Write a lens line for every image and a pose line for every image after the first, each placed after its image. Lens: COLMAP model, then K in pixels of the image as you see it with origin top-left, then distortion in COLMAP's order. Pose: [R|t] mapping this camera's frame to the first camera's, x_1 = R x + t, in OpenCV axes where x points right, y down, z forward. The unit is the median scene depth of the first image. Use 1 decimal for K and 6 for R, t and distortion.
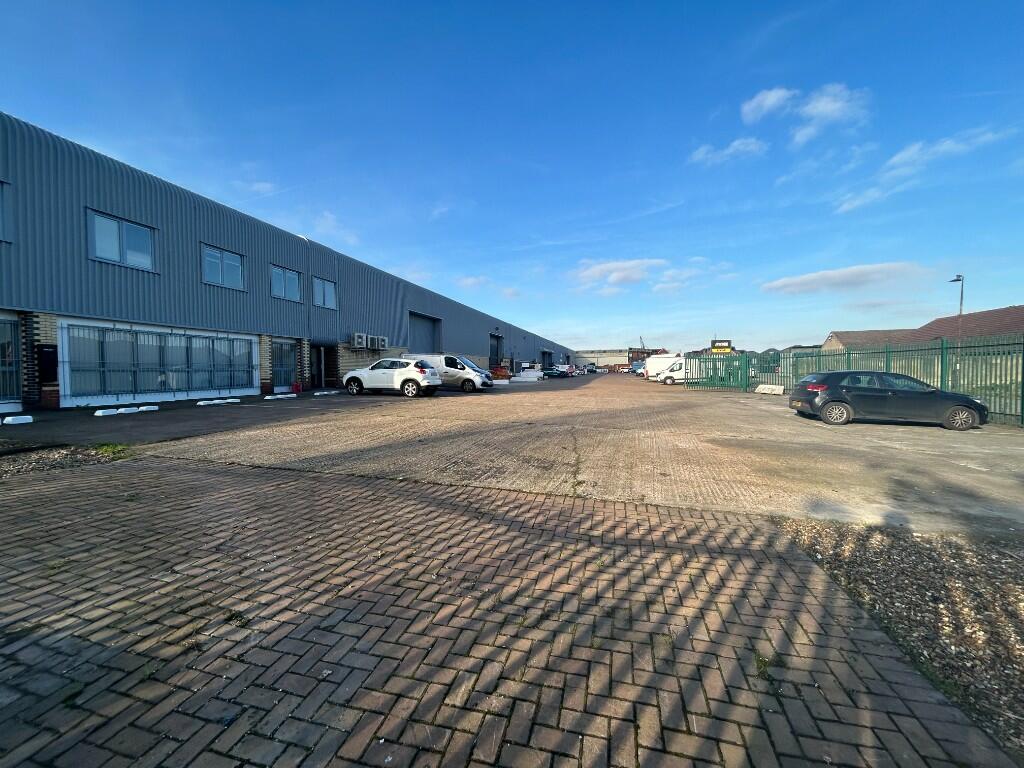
lens RADIAL K [[410.6, 0, 510.0], [0, 410.6, 381.6], [0, 0, 1]] dist [0.000662, -0.000702]
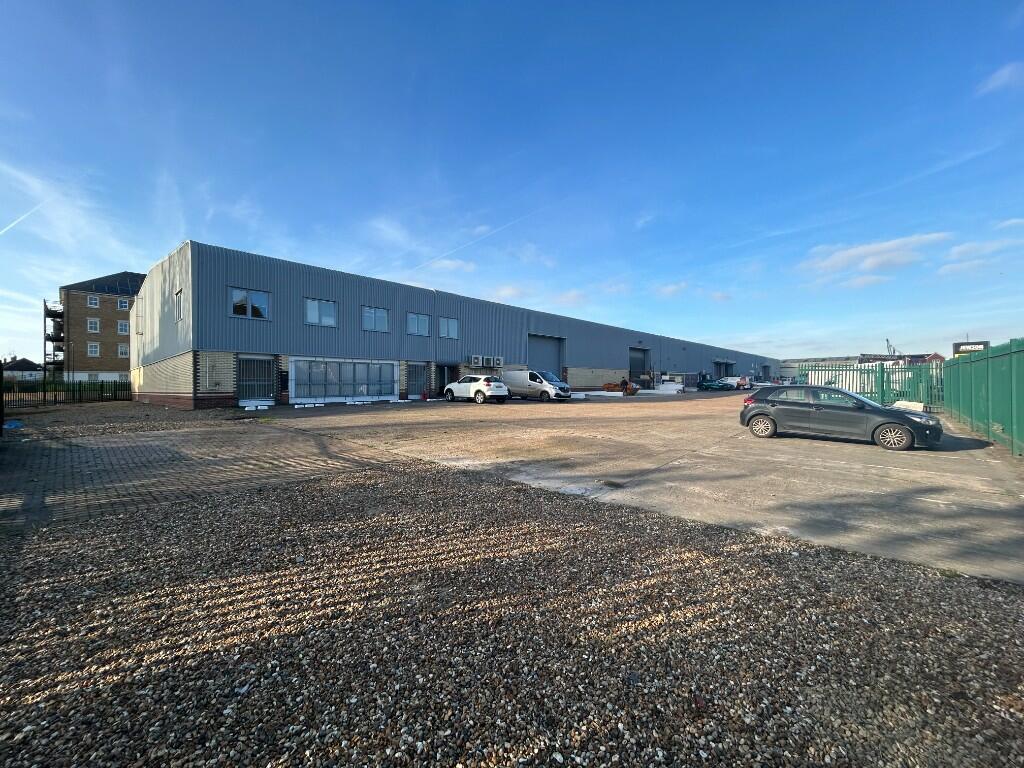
lens RADIAL K [[410.6, 0, 513.7], [0, 410.6, 384.3], [0, 0, 1]] dist [0.000662, -0.000702]
pose [[0.883369, 0.001124, -0.468678, 0.385308], [-0.011708, 0.999738, -0.019671, -0.000494], [0.468533, 0.022864, 0.883150, -0.105123]]
